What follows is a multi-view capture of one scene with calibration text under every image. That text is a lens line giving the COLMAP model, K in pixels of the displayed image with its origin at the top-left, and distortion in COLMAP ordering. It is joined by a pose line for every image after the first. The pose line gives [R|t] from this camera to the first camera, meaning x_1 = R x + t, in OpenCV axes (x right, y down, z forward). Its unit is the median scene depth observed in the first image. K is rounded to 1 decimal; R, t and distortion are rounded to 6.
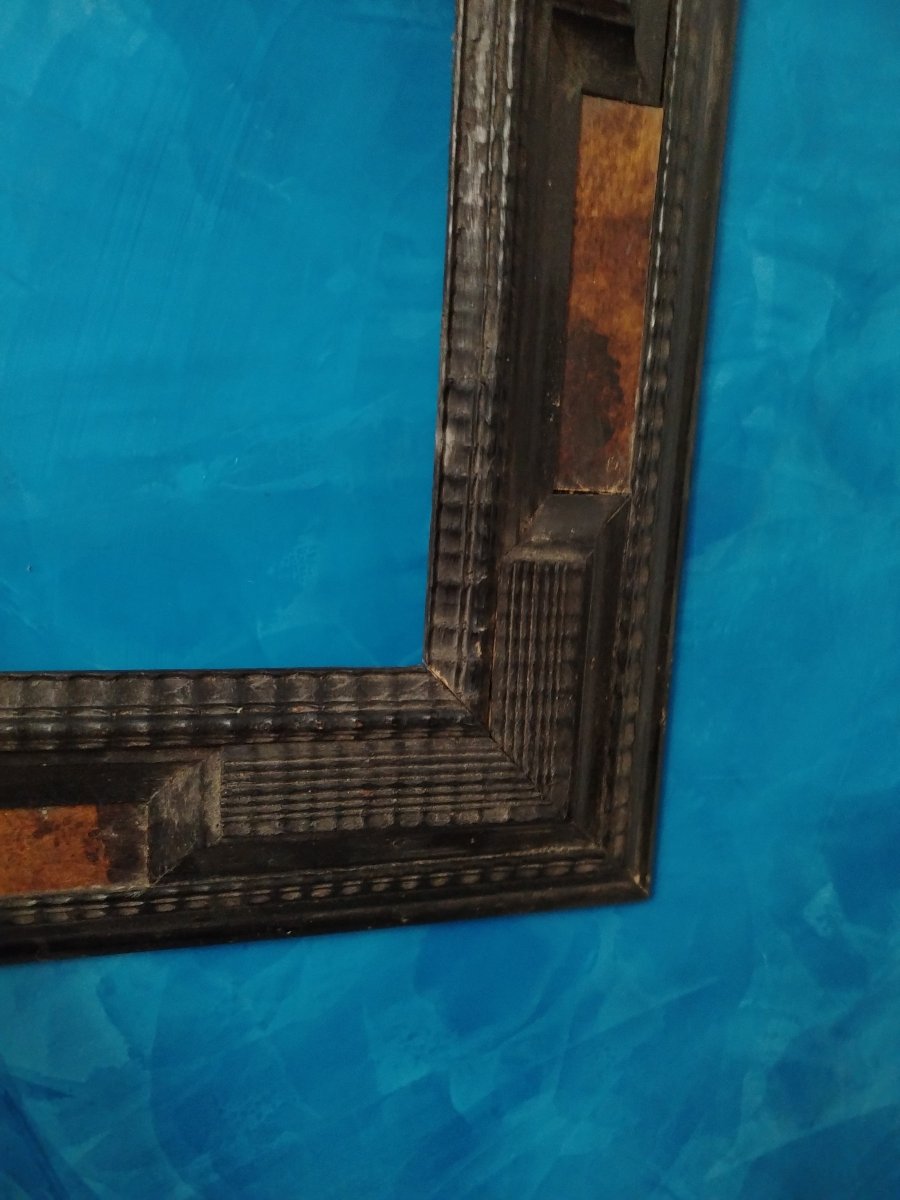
lens RADIAL K [[821.3, 0, 450.0], [0, 821.3, 600.0], [0, 0, 1]] dist [0.042387, -0.082840]
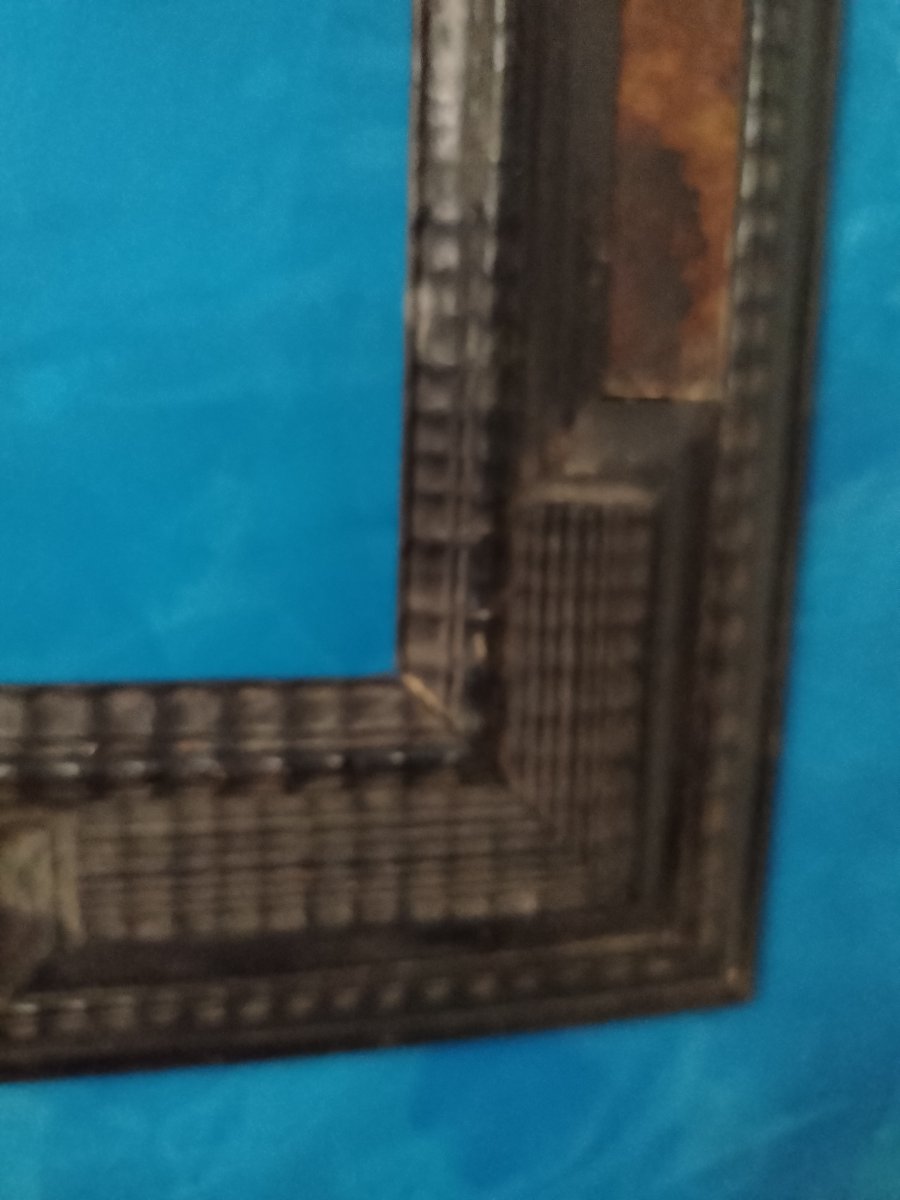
lens RADIAL K [[866.0, 0, 450.0], [0, 866.0, 600.0], [0, 0, 1]] dist [-0.059246, -0.002640]
pose [[0.997057, -0.014289, -0.075317, 0.059668], [0.015491, 0.999761, 0.015396, 0.013990], [0.075079, -0.016518, 0.997041, 0.342186]]
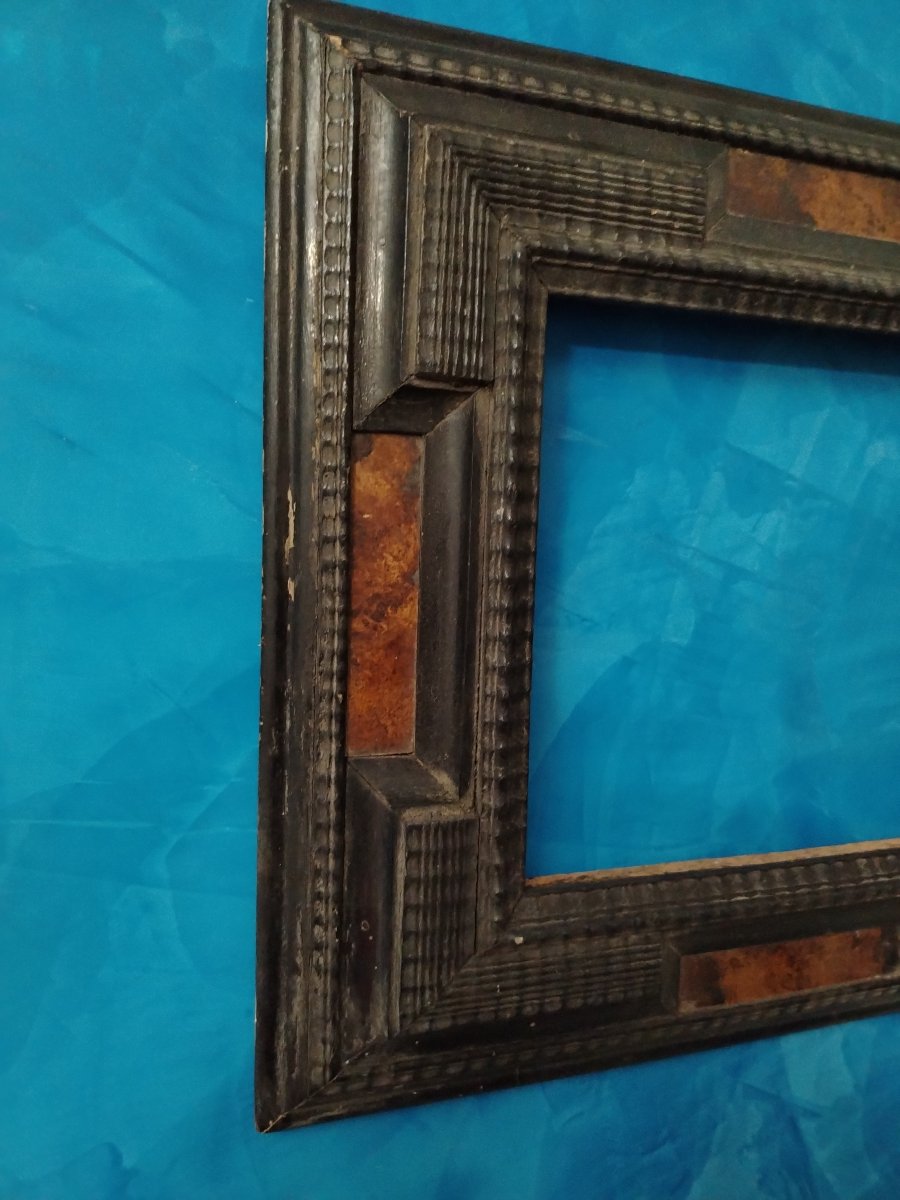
lens RADIAL K [[821.3, 0, 450.0], [0, 821.3, 600.0], [0, 0, 1]] dist [0.042387, -0.082840]
pose [[0.999476, -0.030319, 0.011359, -1.220950], [0.030823, 0.998410, -0.047194, -0.326267], [-0.009910, 0.047520, 0.998821, -0.611064]]
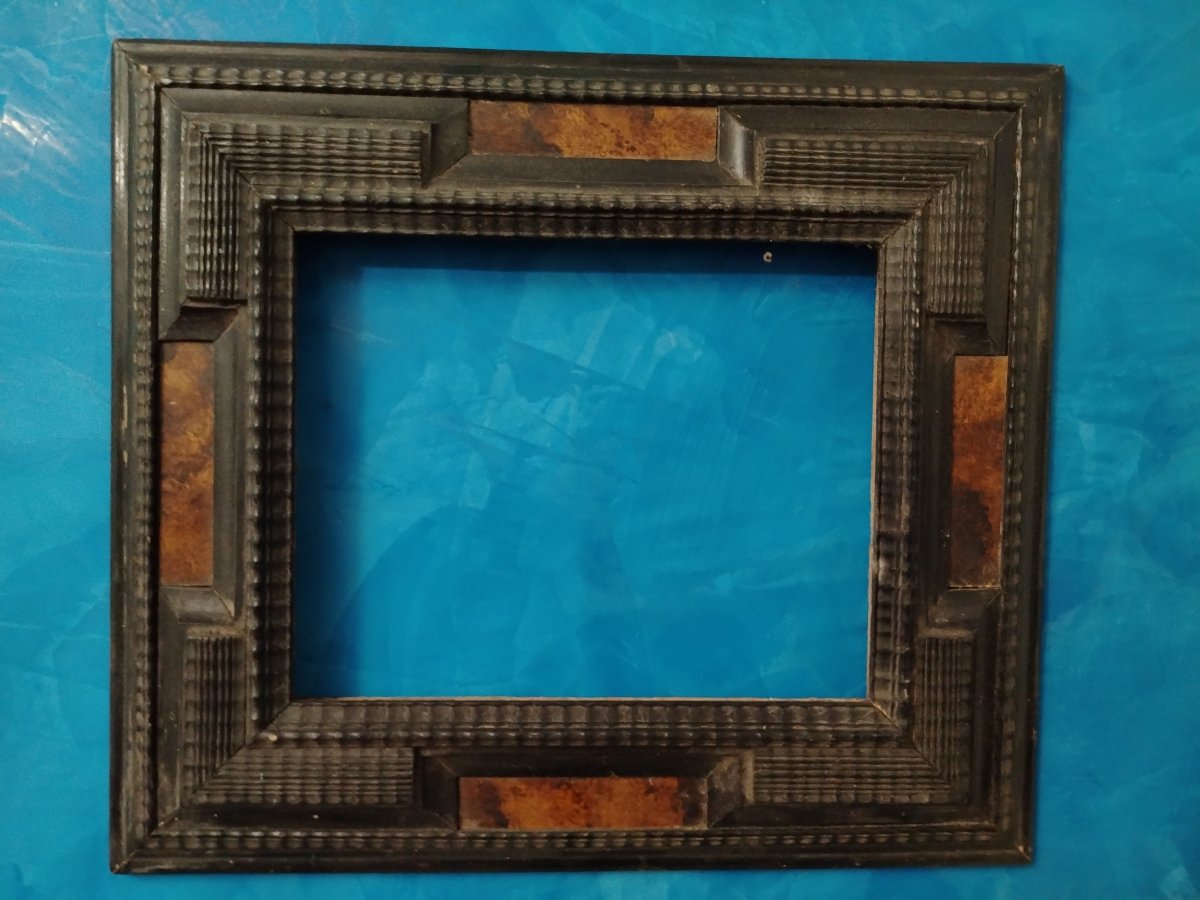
lens RADIAL K [[821.3, 0, 600.0], [0, 821.3, 450.0], [0, 0, 1]] dist [0.042387, -0.082840]
pose [[0.970625, -0.033063, -0.238316, -0.143654], [0.006172, 0.993609, -0.112712, -0.232737], [0.240520, 0.107930, 0.964625, -0.760129]]
